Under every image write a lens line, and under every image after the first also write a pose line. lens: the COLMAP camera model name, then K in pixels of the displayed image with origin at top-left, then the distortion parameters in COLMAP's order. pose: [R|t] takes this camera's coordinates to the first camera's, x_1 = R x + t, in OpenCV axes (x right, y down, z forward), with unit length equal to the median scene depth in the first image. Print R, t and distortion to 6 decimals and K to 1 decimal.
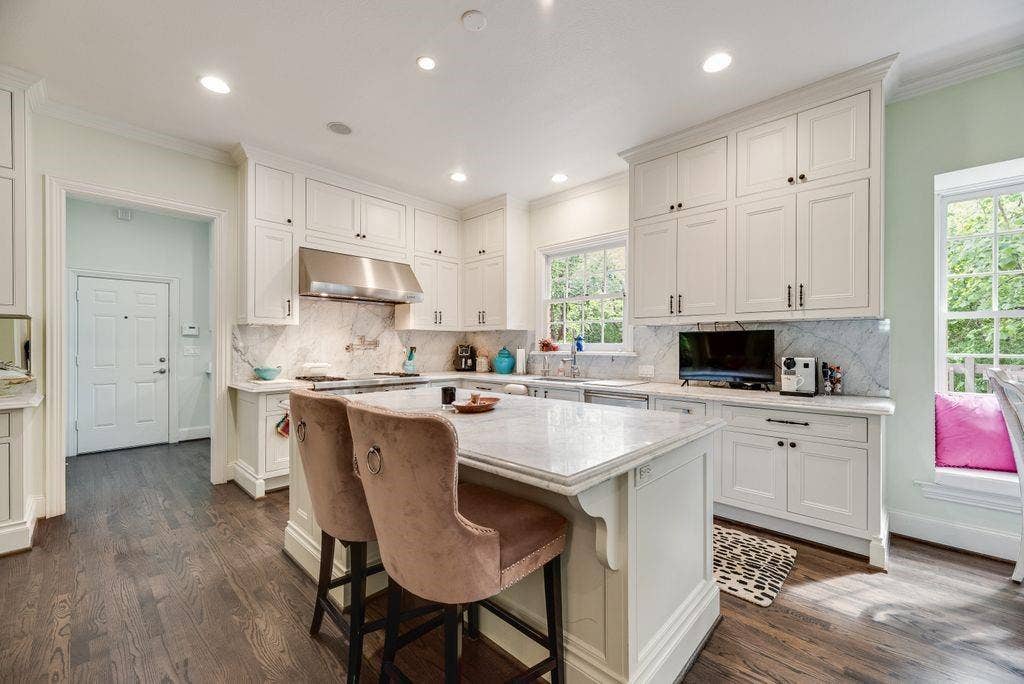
lens RADIAL K [[413.5, 0, 512.7], [0, 413.5, 348.0], [0, 0, 1]] dist [0.003288, 0.000070]
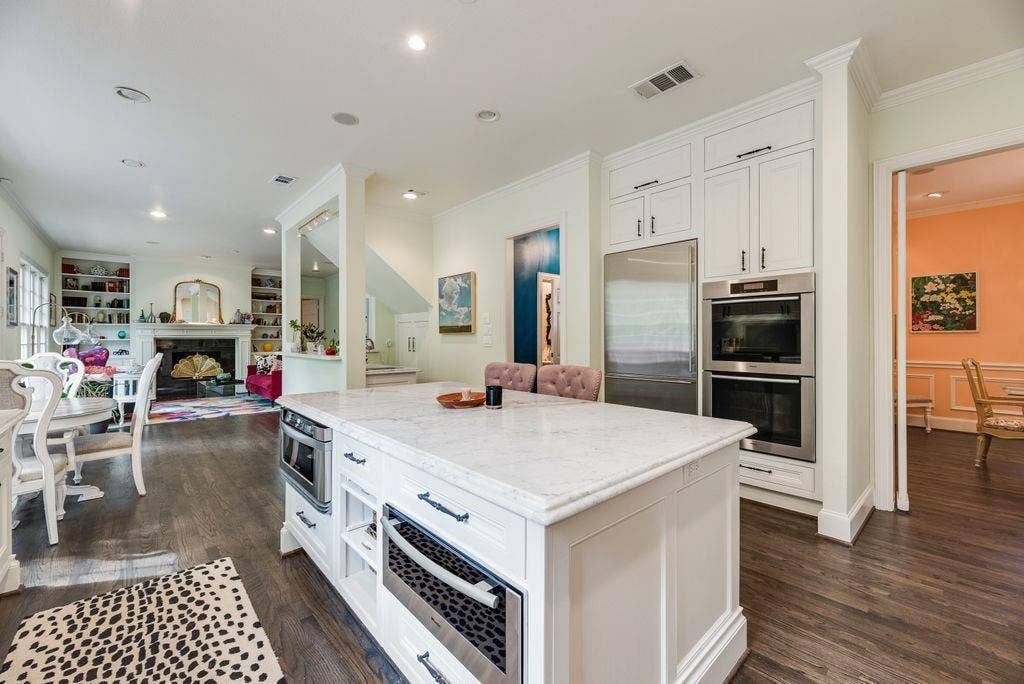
lens RADIAL K [[413.5, 0, 508.9], [0, 413.5, 336.4], [0, 0, 1]] dist [0.003288, 0.000070]
pose [[-0.996993, -0.003538, 0.077406, -0.135407], [-0.003082, 0.999977, 0.006008, -0.011543], [-0.077425, 0.005751, -0.996982, 1.004681]]
